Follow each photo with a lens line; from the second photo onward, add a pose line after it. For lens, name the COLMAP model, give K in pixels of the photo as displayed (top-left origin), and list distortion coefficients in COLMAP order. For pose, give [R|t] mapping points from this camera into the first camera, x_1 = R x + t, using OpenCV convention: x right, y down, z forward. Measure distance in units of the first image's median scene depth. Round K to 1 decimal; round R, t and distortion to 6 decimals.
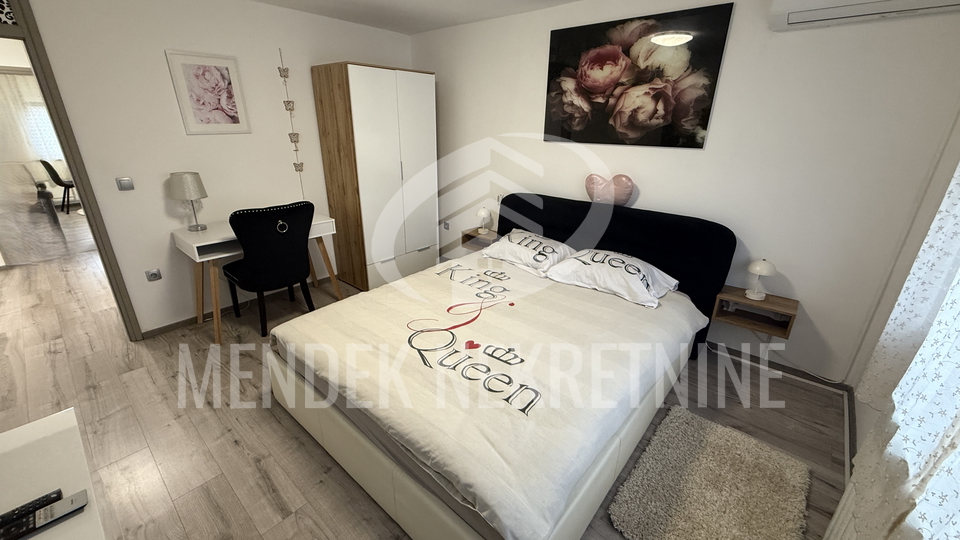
lens RADIAL K [[384.3, 0, 480.0], [0, 384.3, 270.0], [0, 0, 1]] dist [-0.001982, -0.000185]
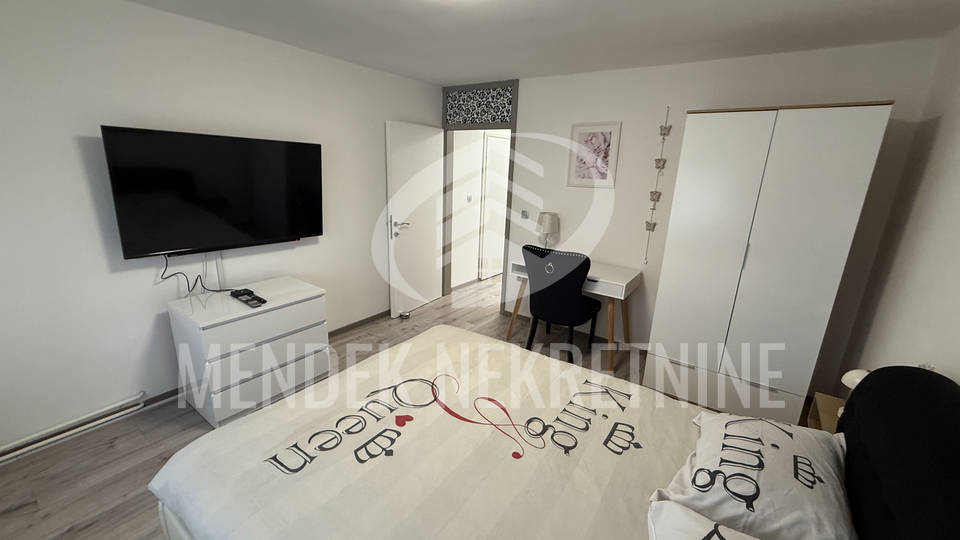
lens RADIAL K [[384.3, 0, 480.0], [0, 384.3, 270.0], [0, 0, 1]] dist [-0.001982, -0.000185]
pose [[0.085468, 0.256792, -0.962680, 0.511481], [-0.389618, 0.897890, 0.204919, -0.246164], [0.917002, 0.357563, 0.176791, 0.597206]]
